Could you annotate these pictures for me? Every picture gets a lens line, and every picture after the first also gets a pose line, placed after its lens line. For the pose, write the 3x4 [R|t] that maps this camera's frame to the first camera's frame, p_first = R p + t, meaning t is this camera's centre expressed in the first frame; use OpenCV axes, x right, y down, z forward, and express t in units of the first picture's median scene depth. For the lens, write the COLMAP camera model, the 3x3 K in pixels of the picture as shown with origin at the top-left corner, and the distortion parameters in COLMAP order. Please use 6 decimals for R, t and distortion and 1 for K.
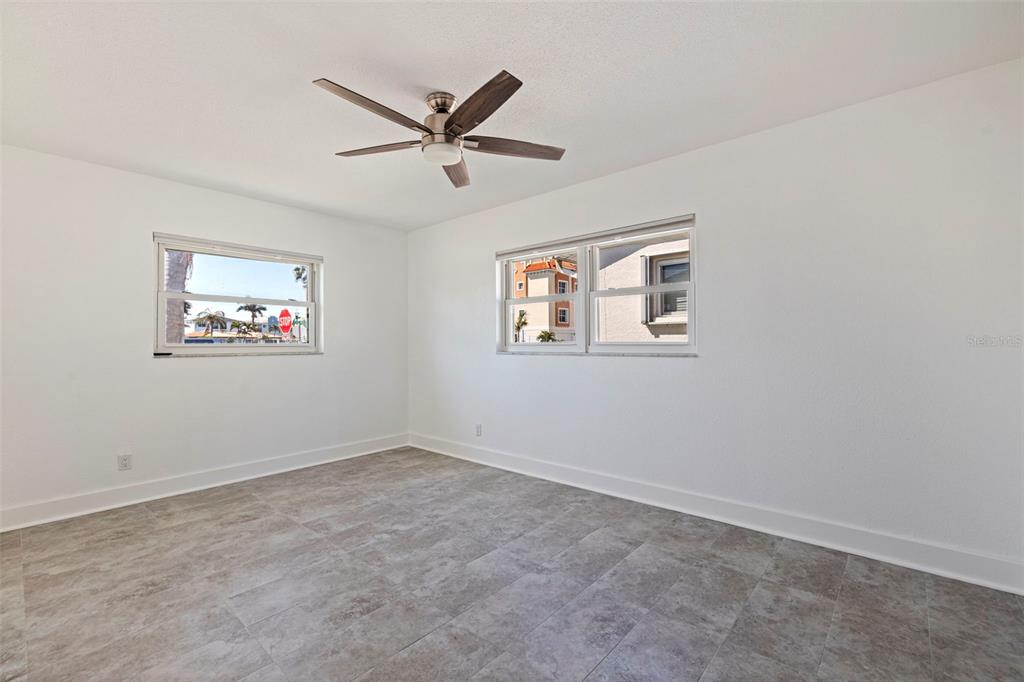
lens RADIAL K [[444.8, 0, 512.0], [0, 444.8, 341.0], [0, 0, 1]] dist [0.001861, 0.000158]
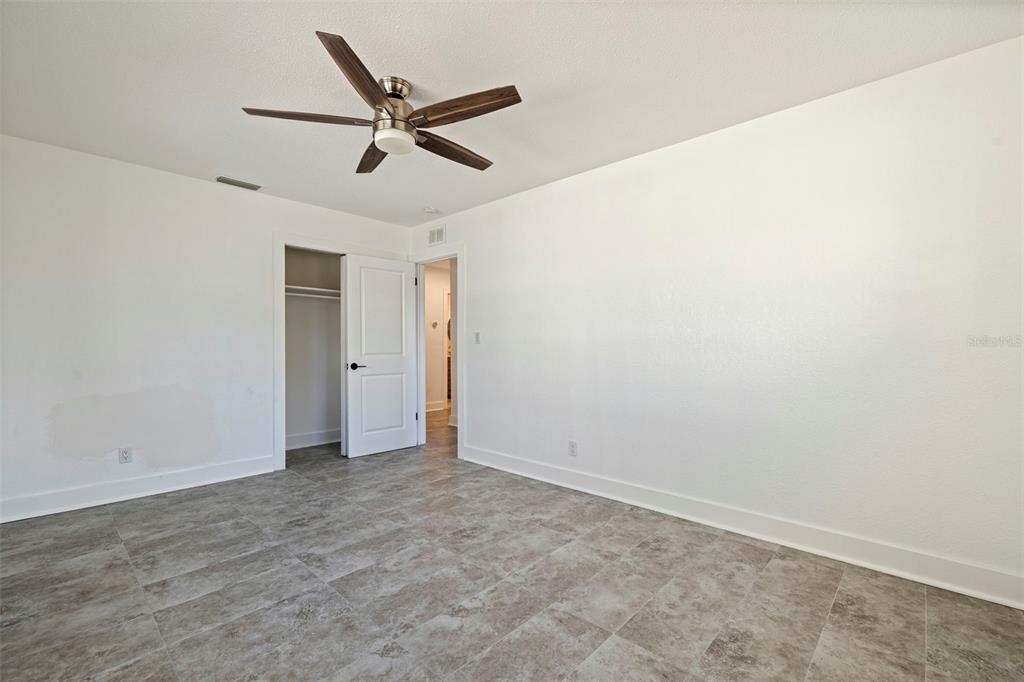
lens RADIAL K [[439.8, 0, 516.3], [0, 439.8, 344.6], [0, 0, 1]] dist [0.002960, 0.000246]
pose [[-0.999687, 0.006849, 0.024062, -0.427345], [0.006735, 0.999966, -0.004811, 0.024978], [-0.024094, -0.004648, -0.999699, 1.901660]]
